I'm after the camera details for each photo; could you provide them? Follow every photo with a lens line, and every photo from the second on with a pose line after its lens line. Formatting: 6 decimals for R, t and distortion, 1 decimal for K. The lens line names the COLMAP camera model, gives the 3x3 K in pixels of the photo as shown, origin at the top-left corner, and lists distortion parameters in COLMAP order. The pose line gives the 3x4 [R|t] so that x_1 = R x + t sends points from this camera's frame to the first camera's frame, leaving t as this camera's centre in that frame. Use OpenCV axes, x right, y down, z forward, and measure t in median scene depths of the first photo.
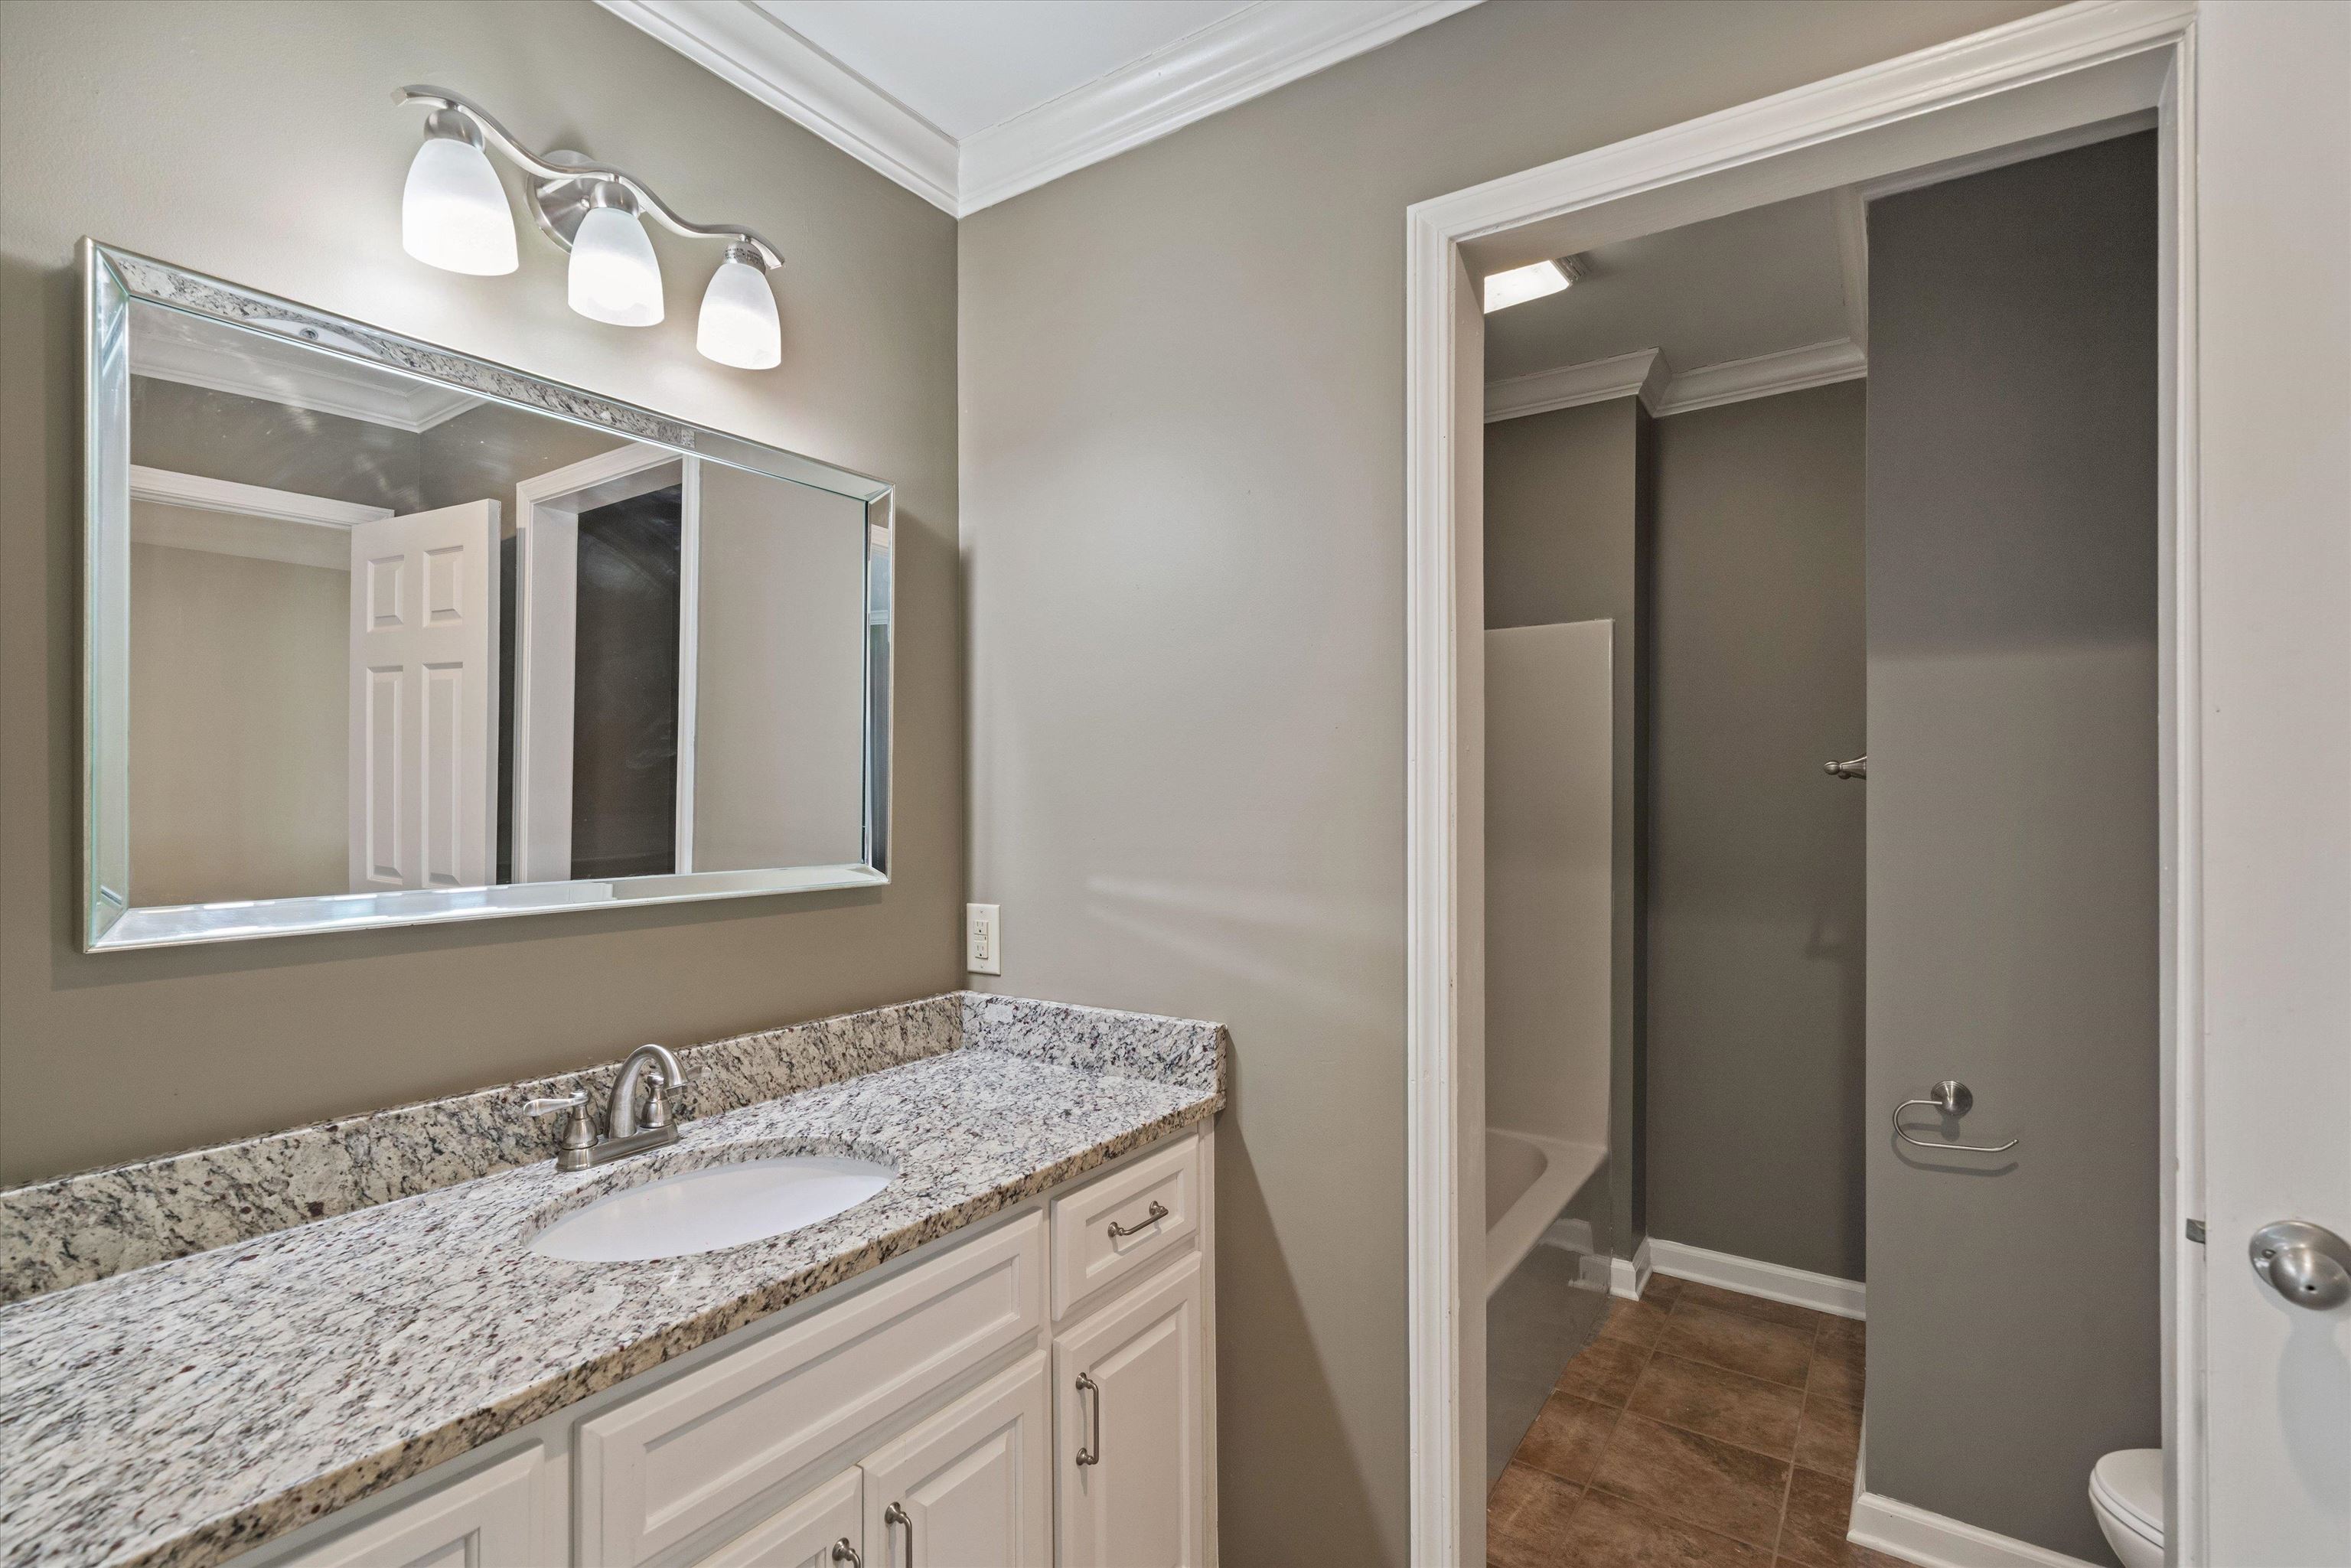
lens RADIAL K [[1091.7, 0, 1174.0], [0, 1091.7, 793.8], [0, 0, 1]] dist [0.002163, 0.000944]
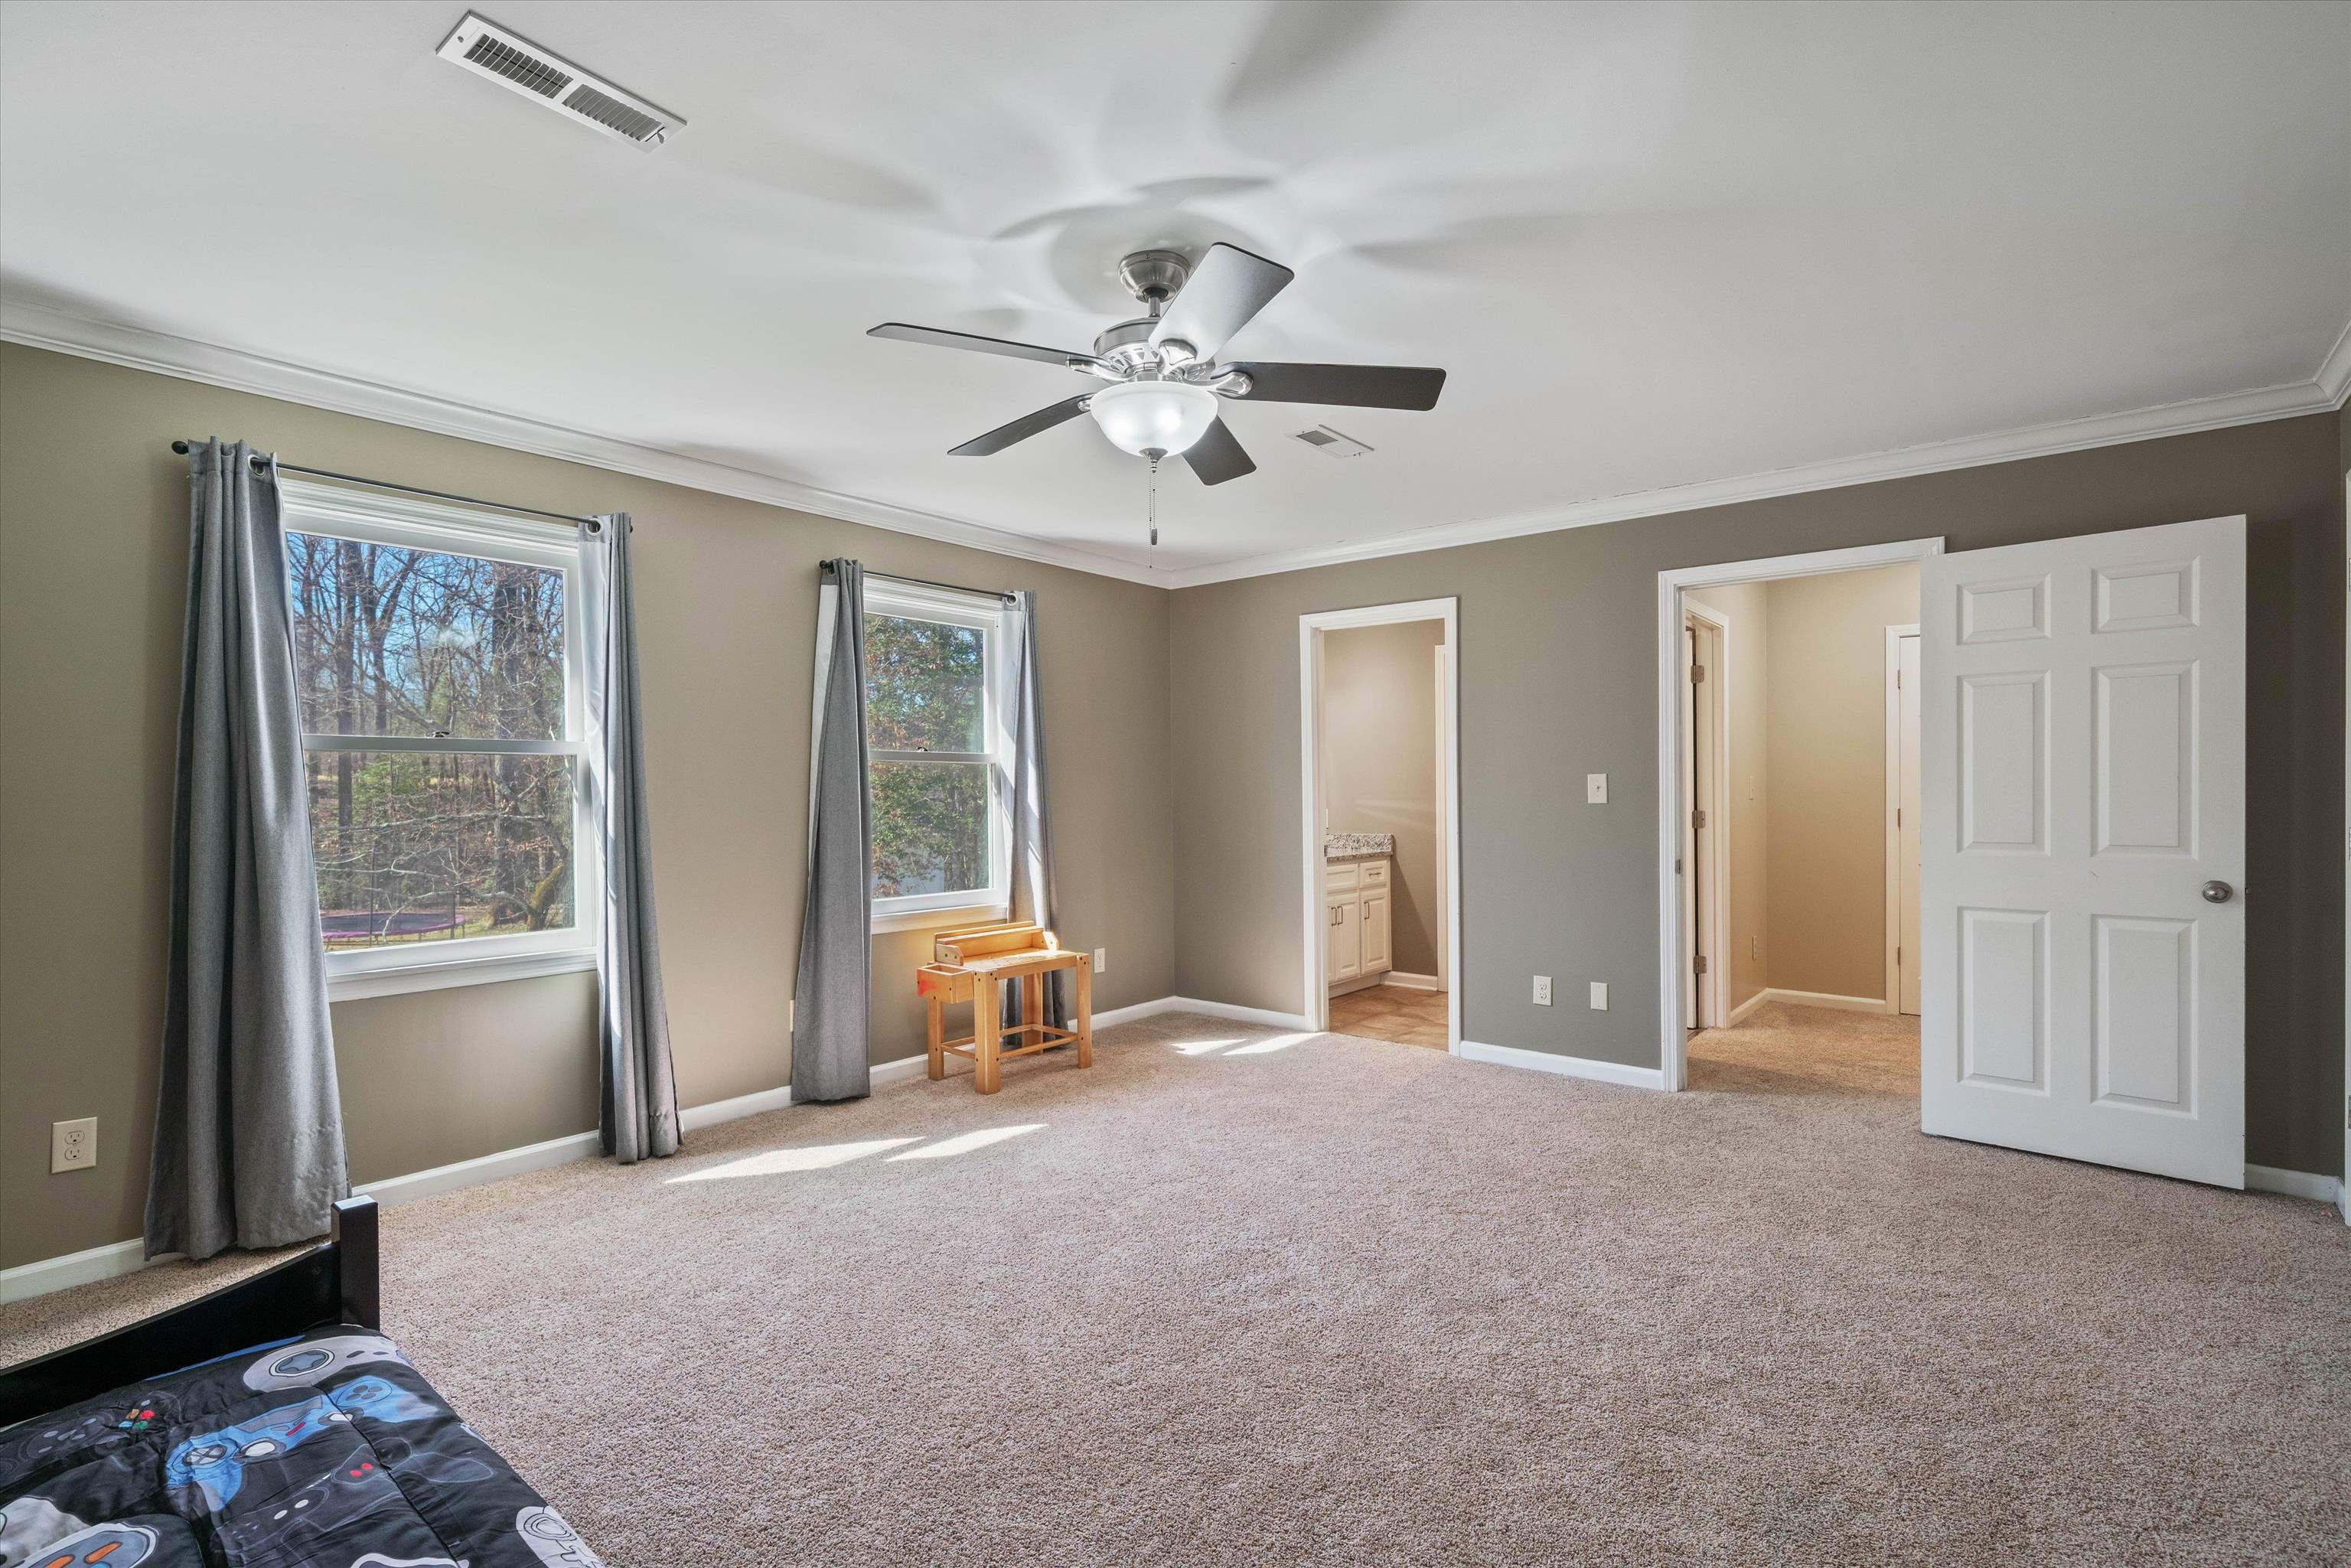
lens RADIAL K [[1091.7, 0, 1175.4], [0, 1091.7, 786.7], [0, 0, 1]] dist [0.002163, 0.000944]
pose [[0.995551, -0.007383, -0.093934, -0.393150], [0.008375, 0.999913, 0.010169, -0.020908], [0.093851, -0.010911, 0.995527, -3.290483]]
